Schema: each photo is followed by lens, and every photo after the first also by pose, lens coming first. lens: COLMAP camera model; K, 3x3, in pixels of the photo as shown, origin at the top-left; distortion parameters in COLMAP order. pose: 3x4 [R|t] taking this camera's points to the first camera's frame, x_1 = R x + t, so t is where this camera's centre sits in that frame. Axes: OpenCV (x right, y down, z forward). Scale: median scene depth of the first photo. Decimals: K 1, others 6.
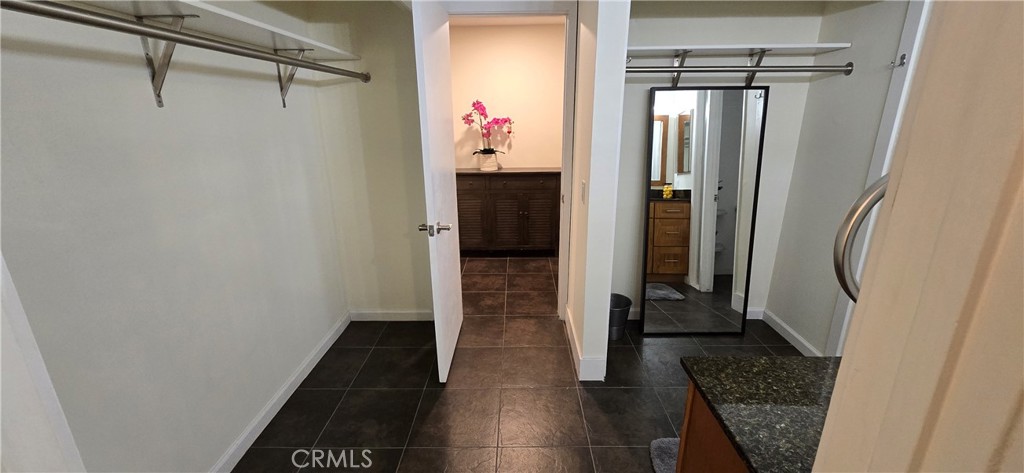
lens RADIAL K [[419.4, 0, 514.7], [0, 419.4, 240.3], [0, 0, 1]] dist [-0.001837, 0.000027]
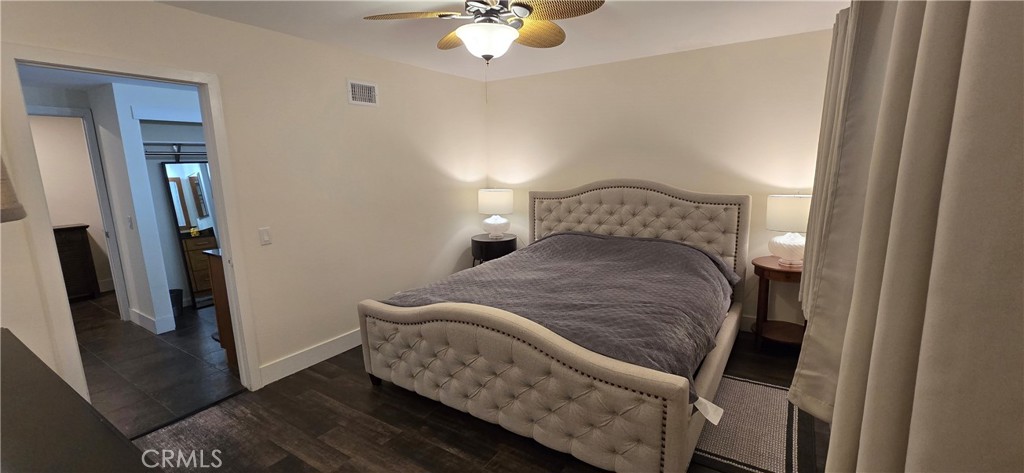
lens RADIAL K [[419.4, 0, 514.7], [0, 419.4, 240.3], [0, 0, 1]] dist [-0.001837, 0.000027]
pose [[0.538409, -0.158652, 0.827614, -0.361898], [0.268533, 0.963219, 0.009952, 0.311985], [-0.798753, 0.216884, 0.561209, -1.036771]]
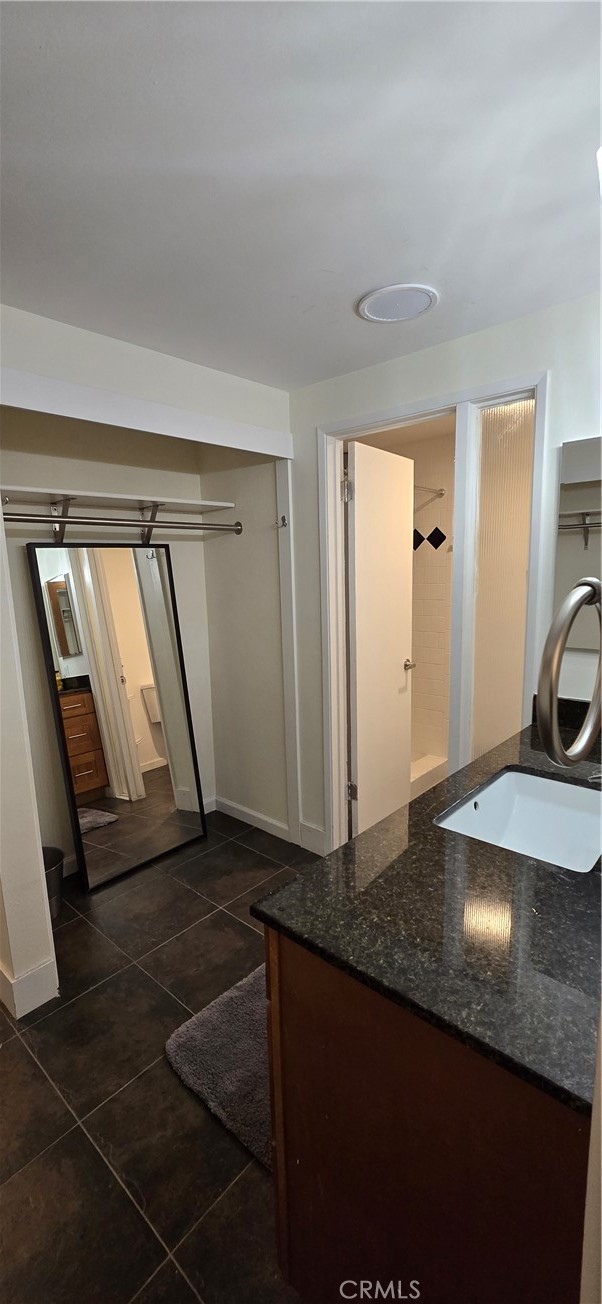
lens RADIAL K [[534.0, 0, 297.5], [0, 534.0, 658.5], [0, 0, 1]] dist [-0.001837, 0.000027]
pose [[0.668205, -0.136261, 0.731393, -0.055194], [0.245252, 0.968477, -0.043633, -0.023574], [-0.702392, 0.208531, 0.680559, 0.103976]]
